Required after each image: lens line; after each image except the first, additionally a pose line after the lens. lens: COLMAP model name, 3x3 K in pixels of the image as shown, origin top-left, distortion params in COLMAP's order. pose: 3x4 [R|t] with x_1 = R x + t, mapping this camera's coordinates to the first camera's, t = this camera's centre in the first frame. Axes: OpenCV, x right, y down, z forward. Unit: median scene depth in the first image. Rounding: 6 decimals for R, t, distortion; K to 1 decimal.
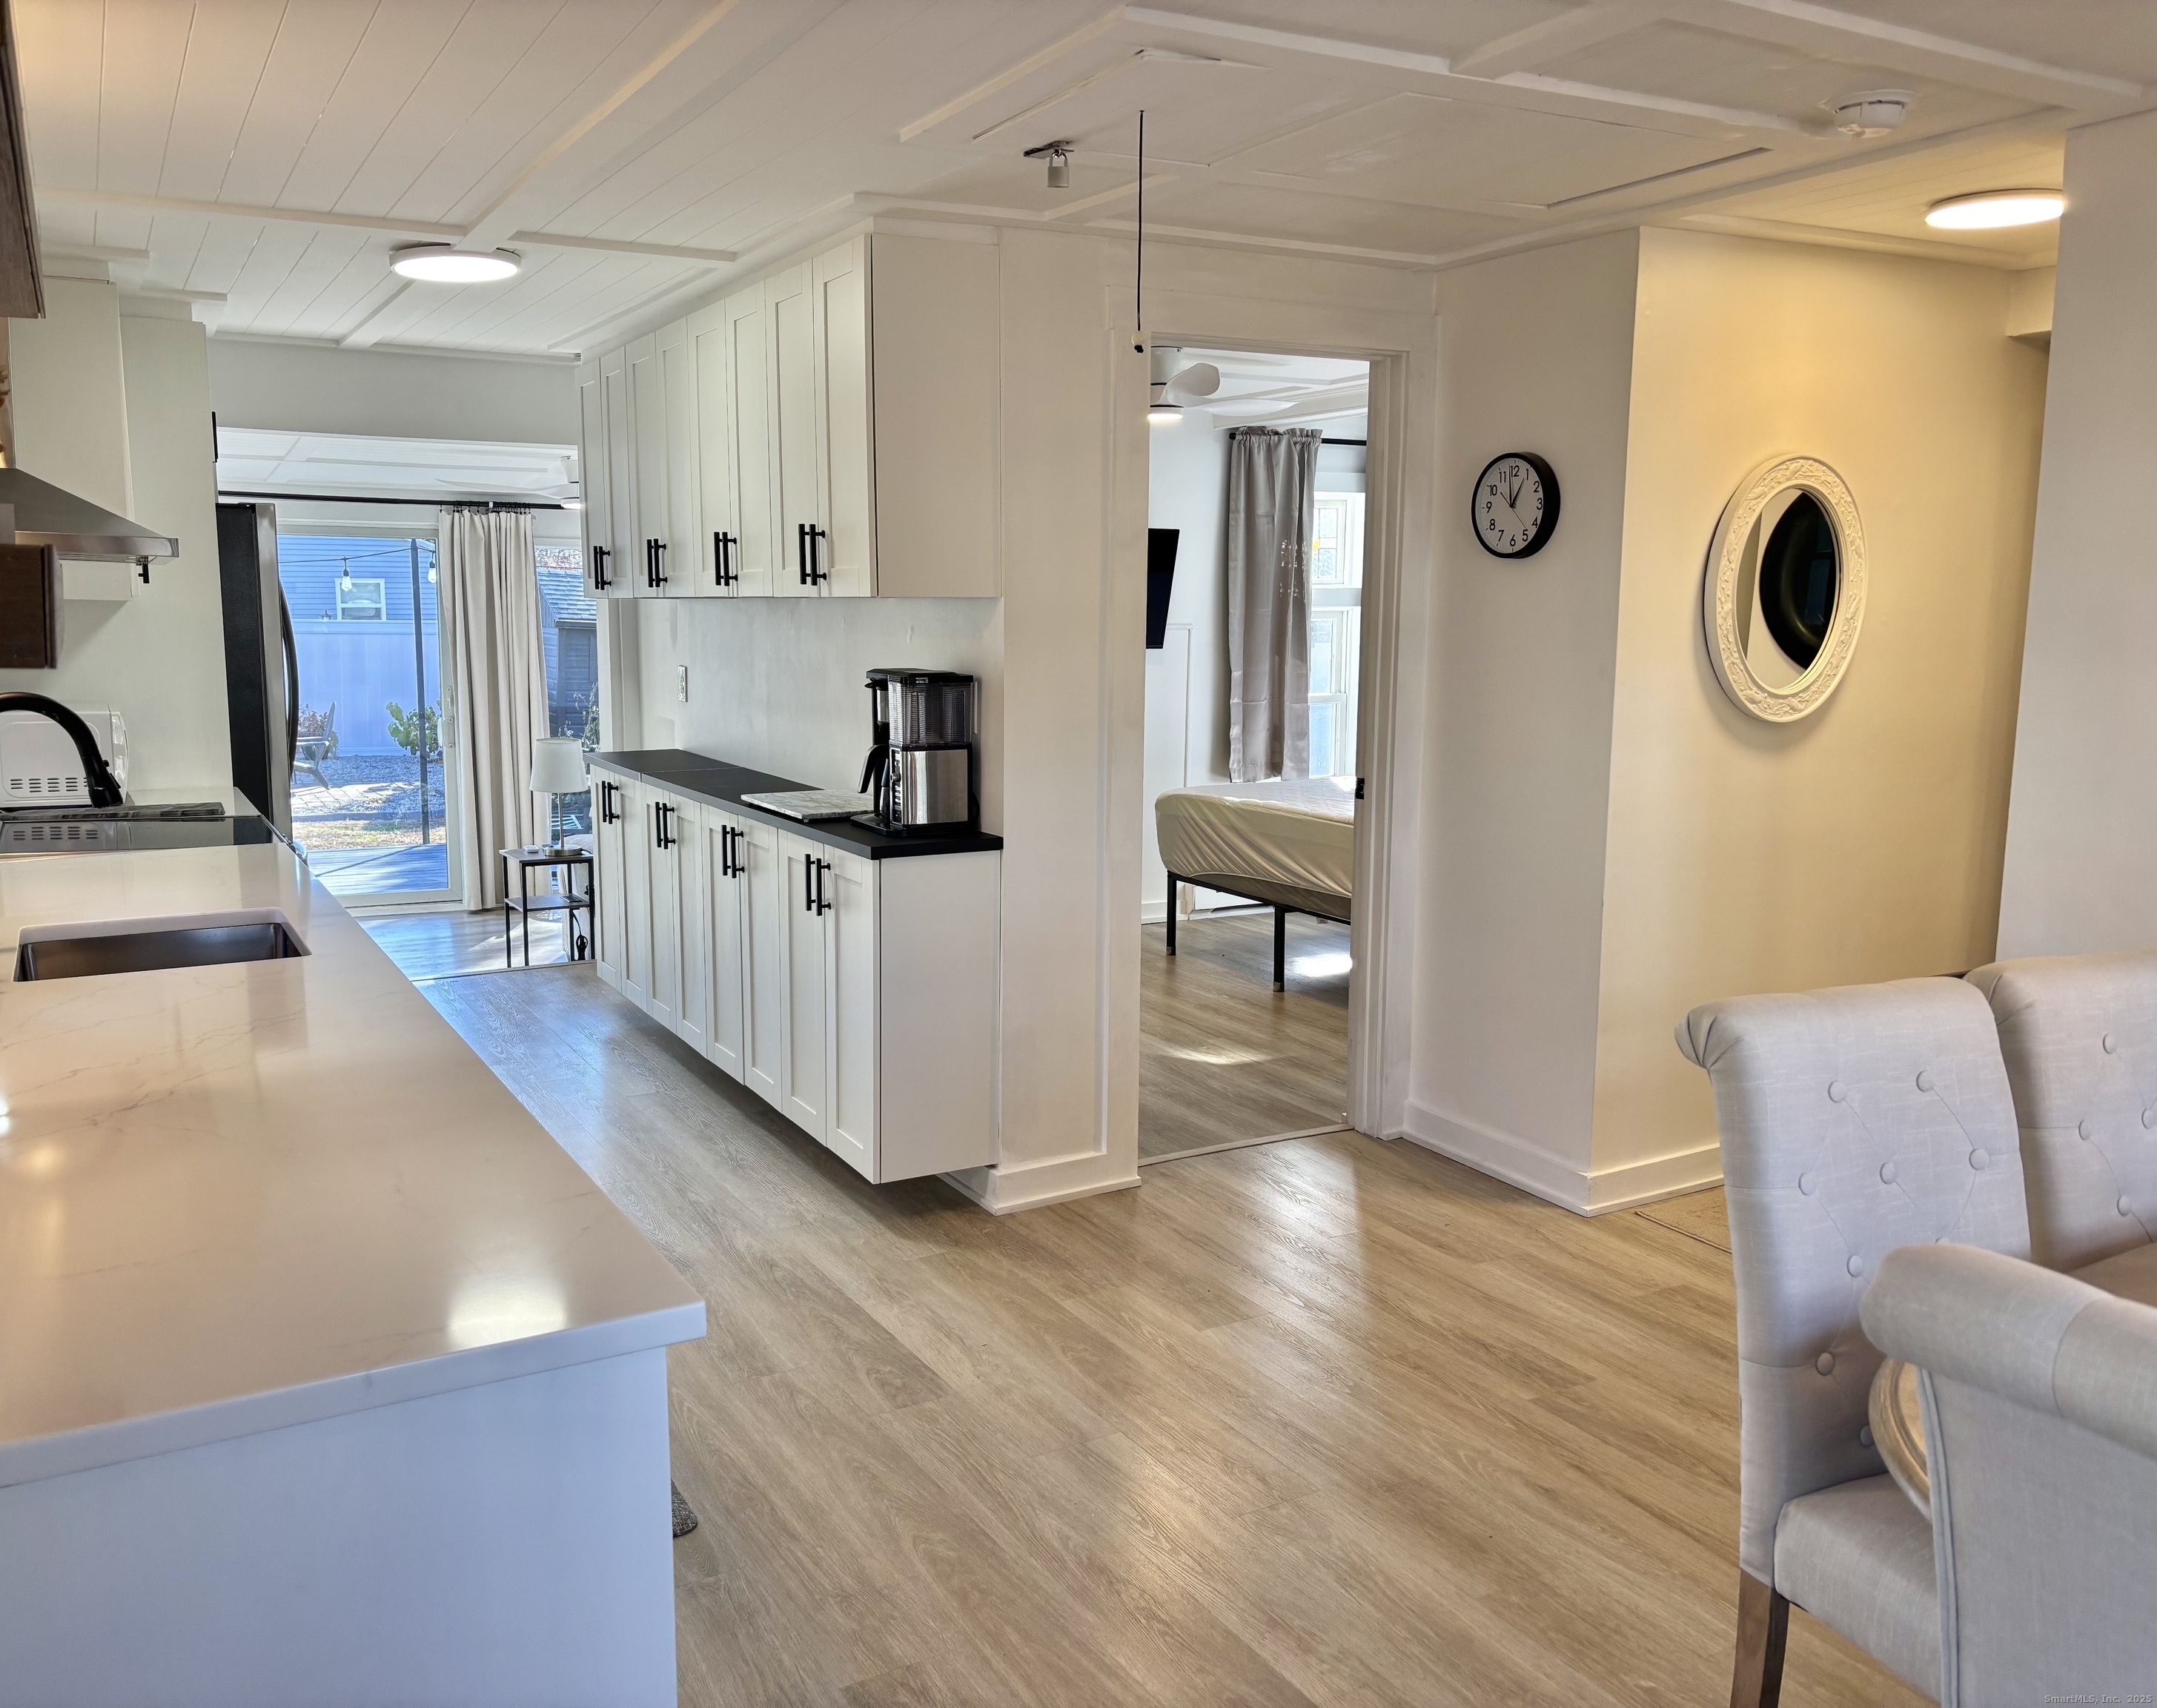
lens RADIAL K [[1709.4, 0, 1034.7], [0, 1709.4, 865.6], [0, 0, 1]] dist [0.025263, -0.021722]
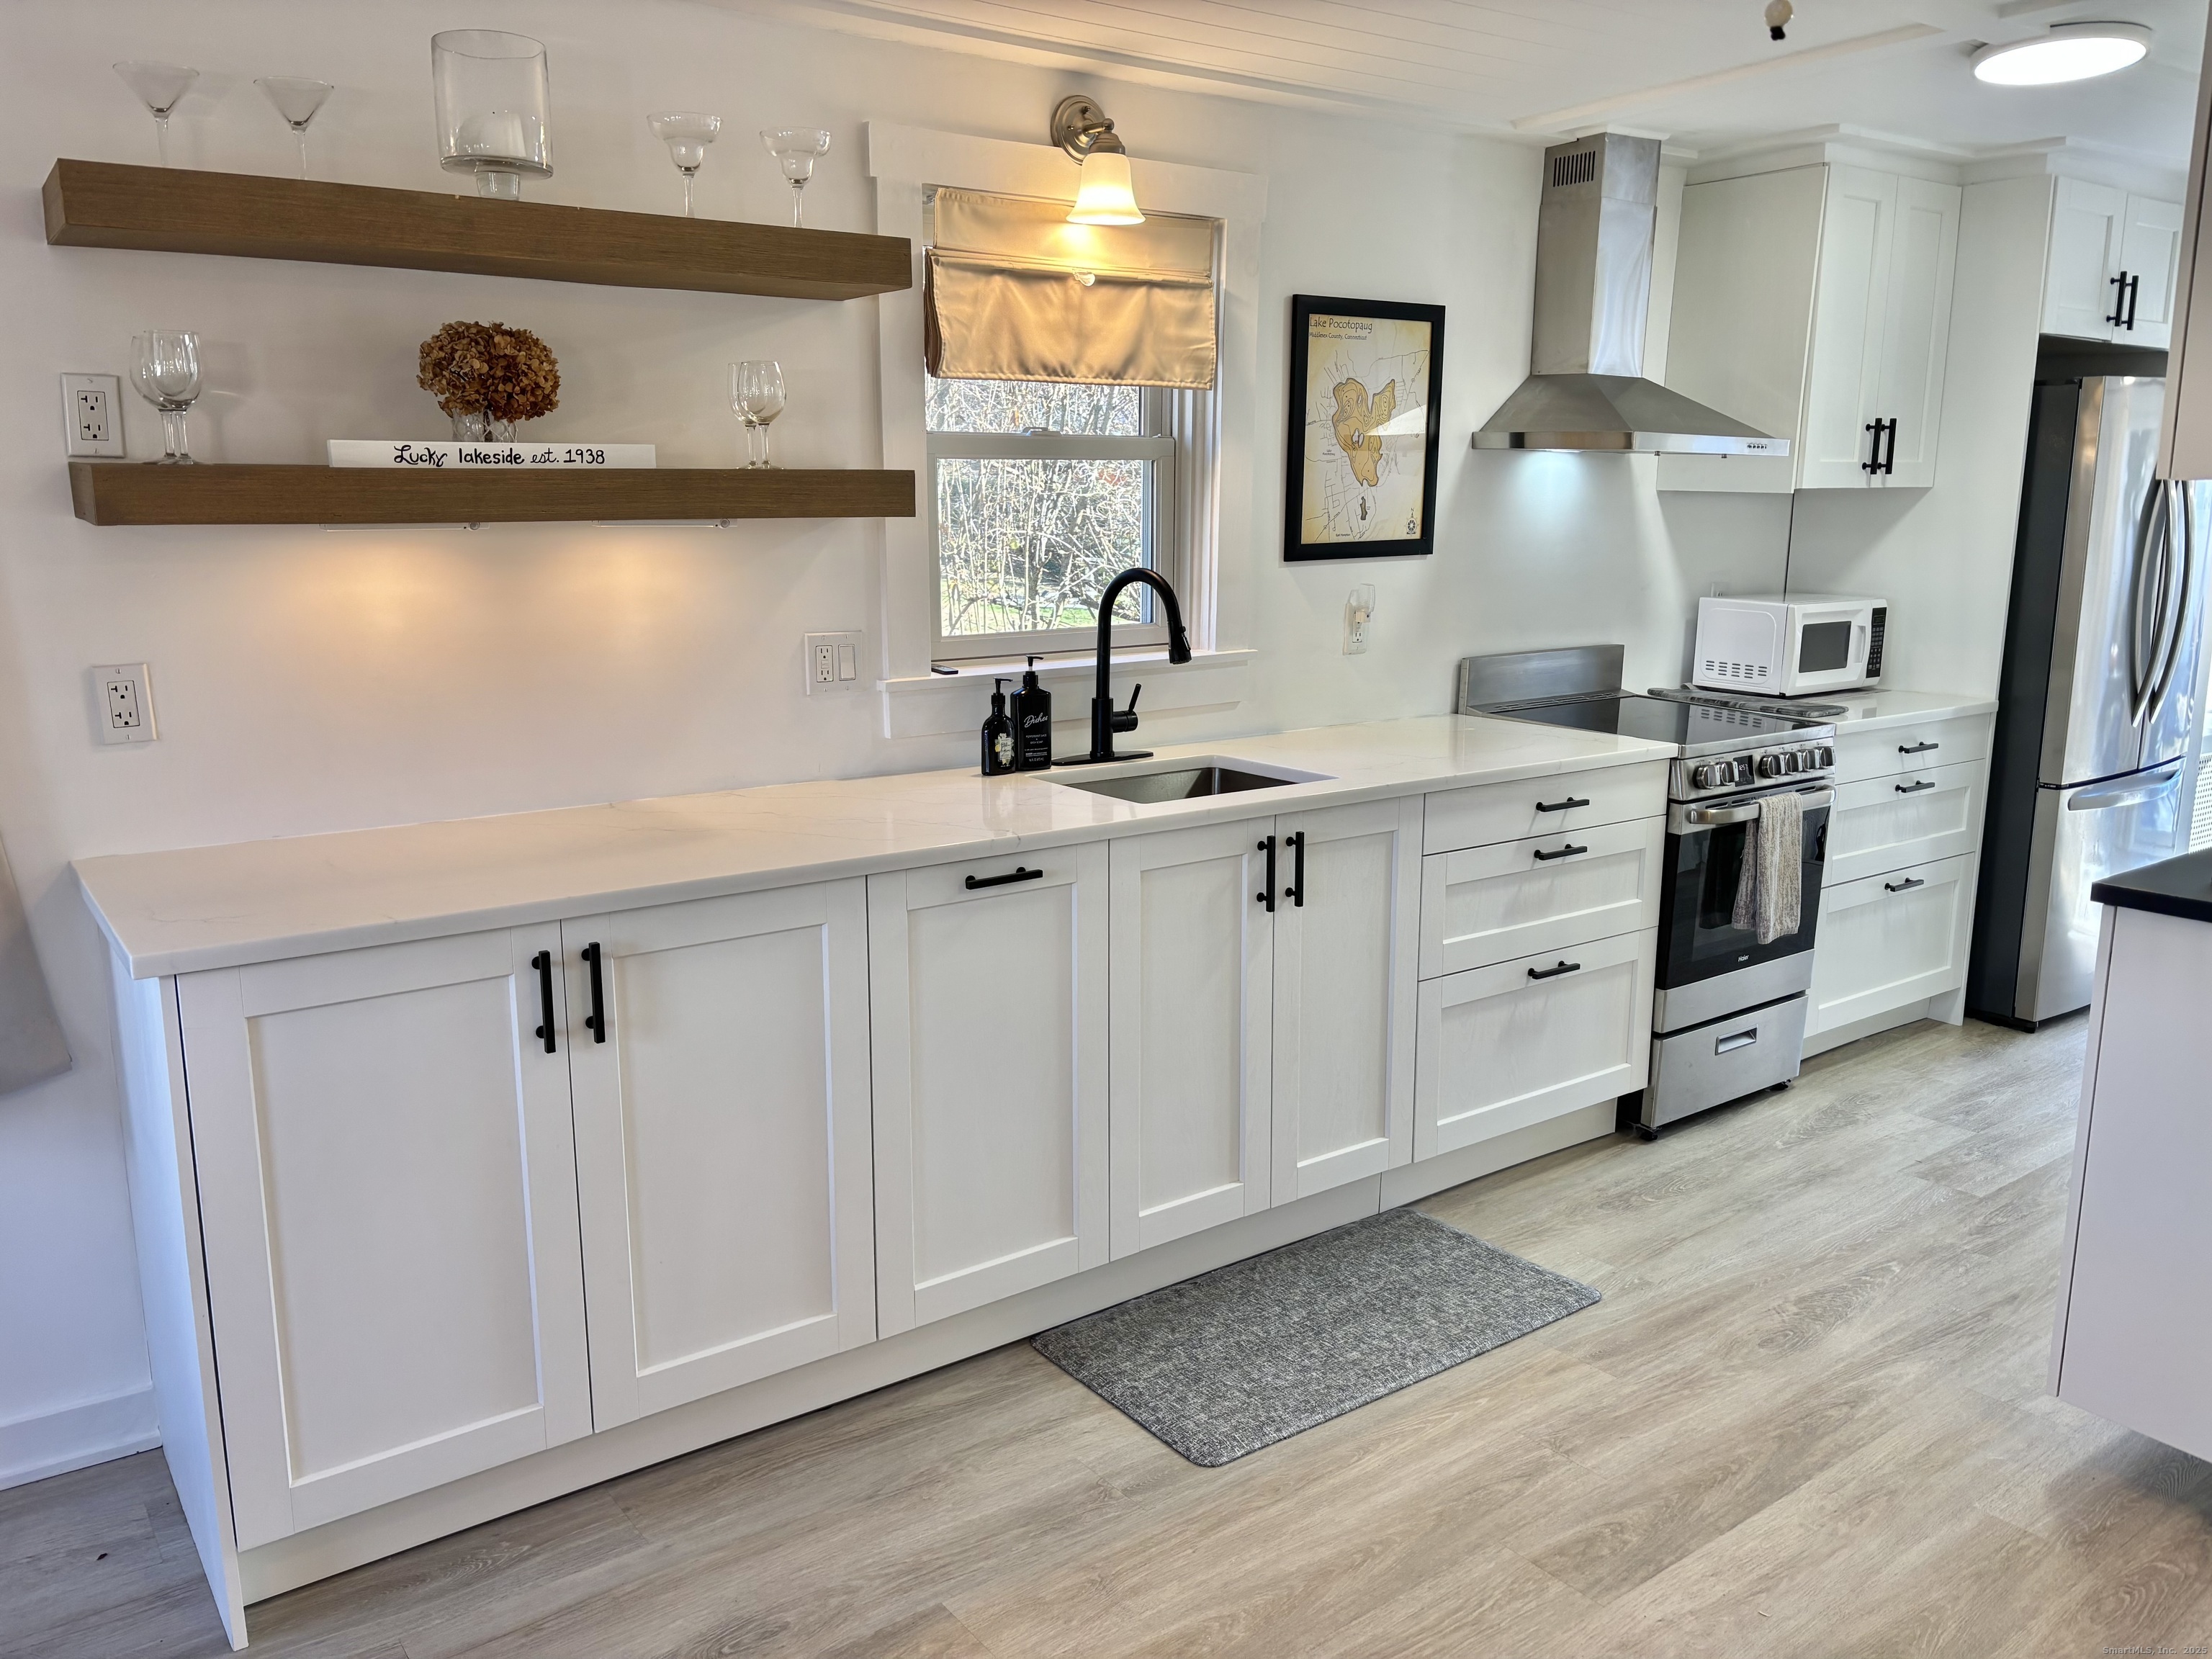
lens RADIAL K [[1674.0, 0, 1104.4], [0, 1674.0, 835.8], [0, 0, 1]] dist [0.043148, -0.056675]
pose [[0.129168, 0.197112, -0.971835, 0.435683], [-0.149101, 0.972763, 0.177483, -0.079520], [0.980349, 0.121977, 0.155039, 0.511685]]
